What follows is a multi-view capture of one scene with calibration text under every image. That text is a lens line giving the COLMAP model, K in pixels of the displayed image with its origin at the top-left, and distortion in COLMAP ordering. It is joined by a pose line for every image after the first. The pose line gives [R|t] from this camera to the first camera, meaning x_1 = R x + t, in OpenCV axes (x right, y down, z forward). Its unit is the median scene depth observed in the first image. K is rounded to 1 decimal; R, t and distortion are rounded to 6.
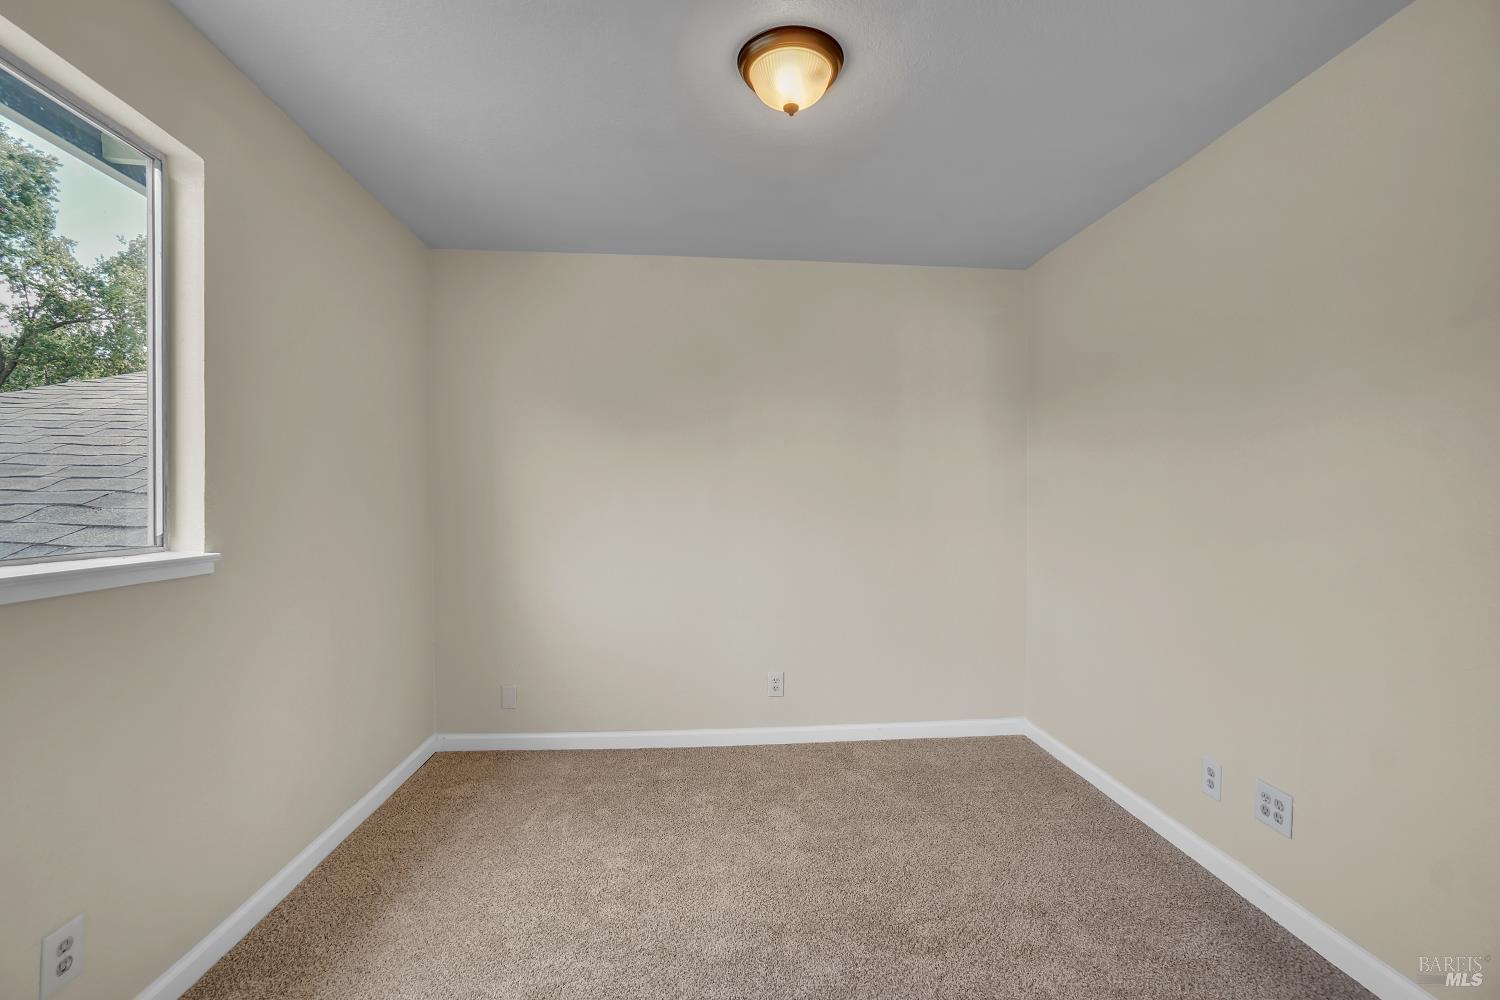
lens RADIAL K [[665.0, 0, 745.8], [0, 665.0, 498.2], [0, 0, 1]] dist [-0.055195, 0.017305]
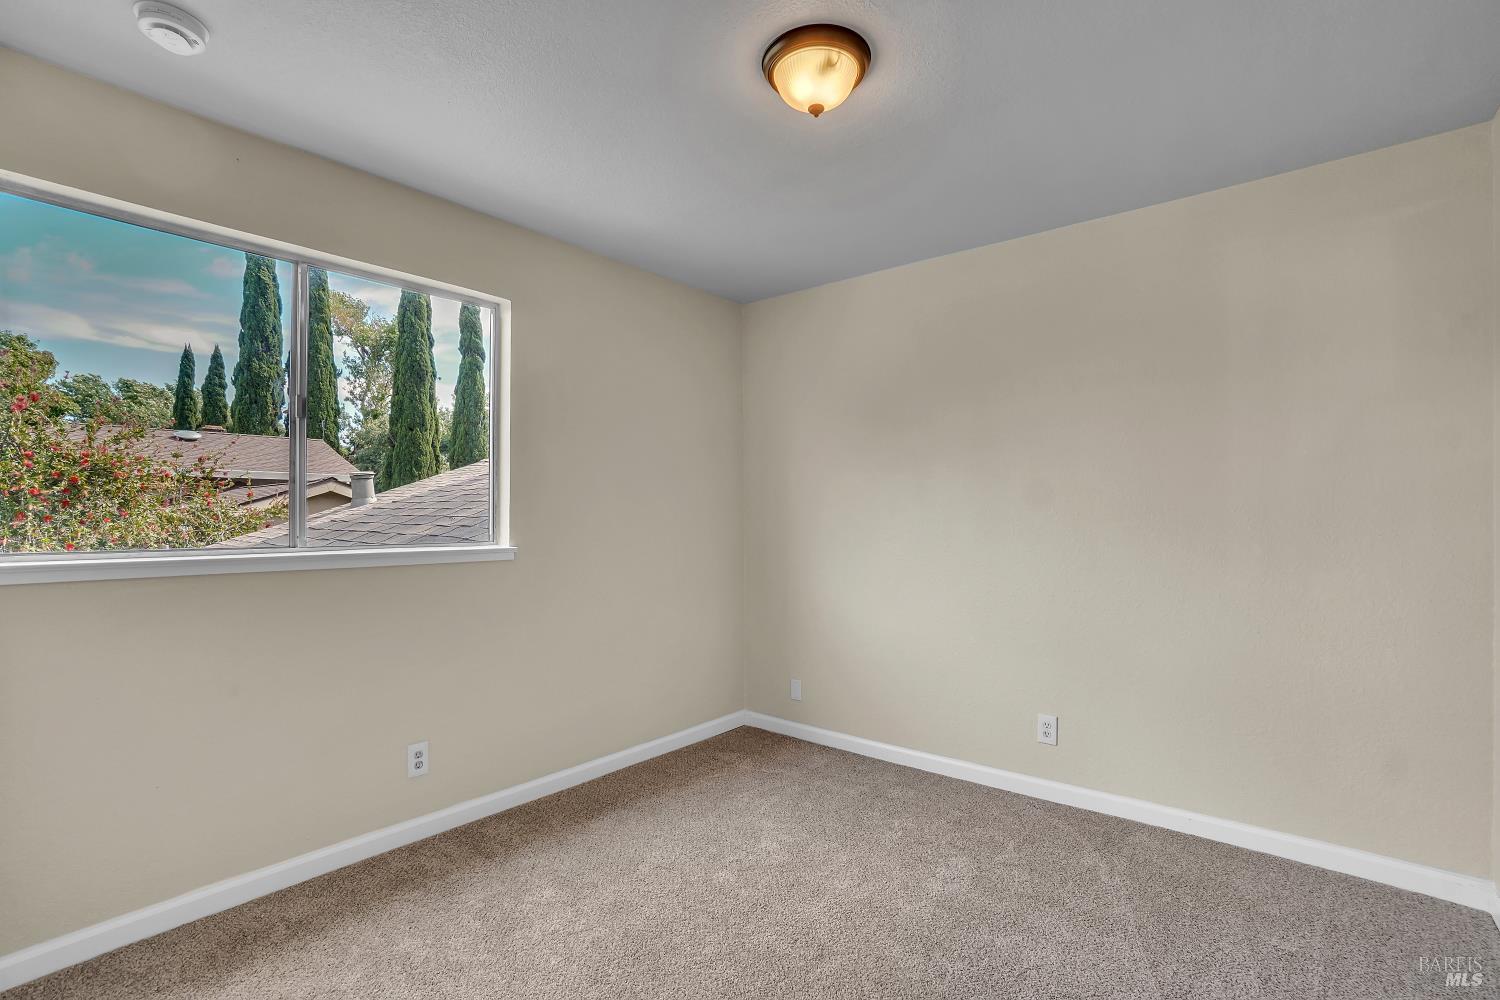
lens RADIAL K [[665.0, 0, 737.4], [0, 665.0, 508.1], [0, 0, 1]] dist [-0.055195, 0.017305]
pose [[0.710177, -0.011757, -0.703925, 0.390270], [0.002350, 0.999895, -0.014330, 0.008227], [0.704019, 0.008523, 0.710130, 0.130902]]
